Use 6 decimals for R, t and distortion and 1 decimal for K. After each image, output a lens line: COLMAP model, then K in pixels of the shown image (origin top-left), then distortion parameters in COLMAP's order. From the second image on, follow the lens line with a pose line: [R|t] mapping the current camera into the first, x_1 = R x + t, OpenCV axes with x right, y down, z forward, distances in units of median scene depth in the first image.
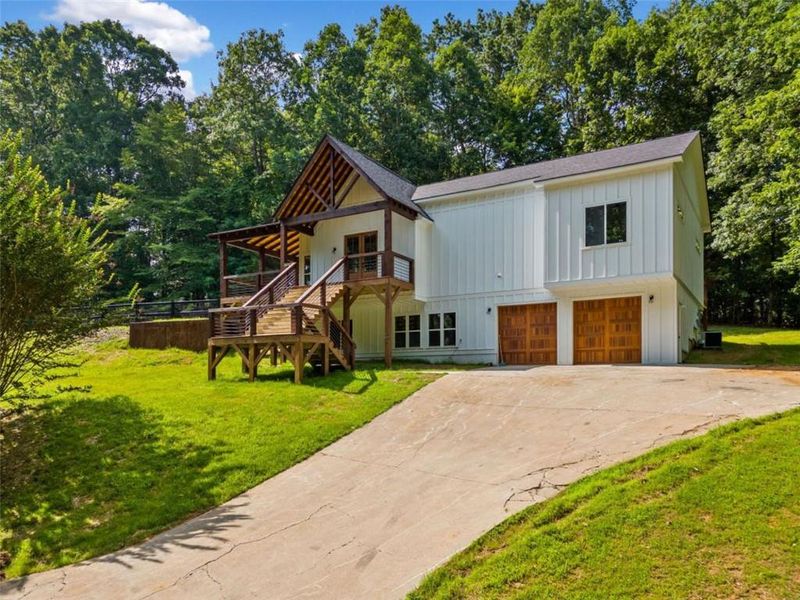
lens RADIAL K [[581.6, 0, 400.0], [0, 581.6, 300.0], [0, 0, 1]] dist [-0.001098, -0.003562]
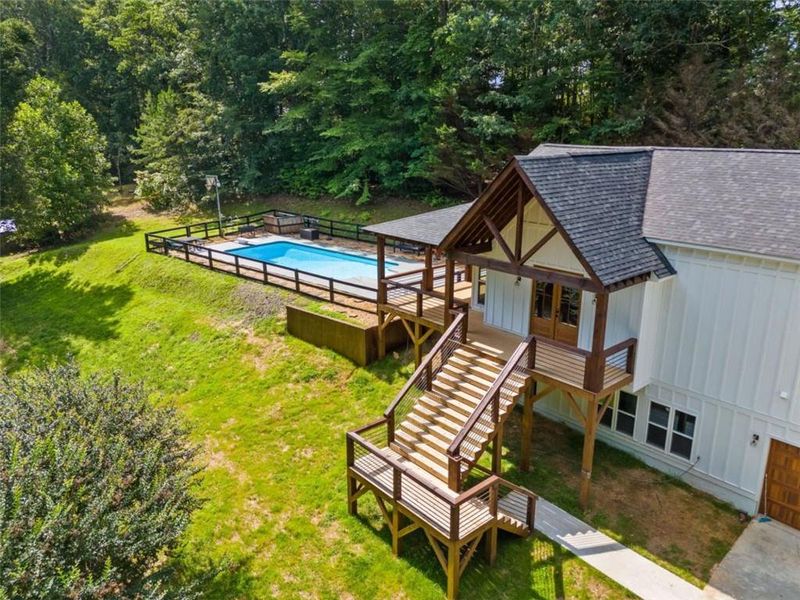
lens RADIAL K [[581.6, 0, 400.0], [0, 581.6, 300.0], [0, 0, 1]] dist [-0.001098, -0.003562]
pose [[0.949707, 0.077710, -0.303344, -0.035161], [0.026354, 0.945445, 0.324713, -0.331130], [0.312028, -0.316377, 0.895848, 0.333870]]
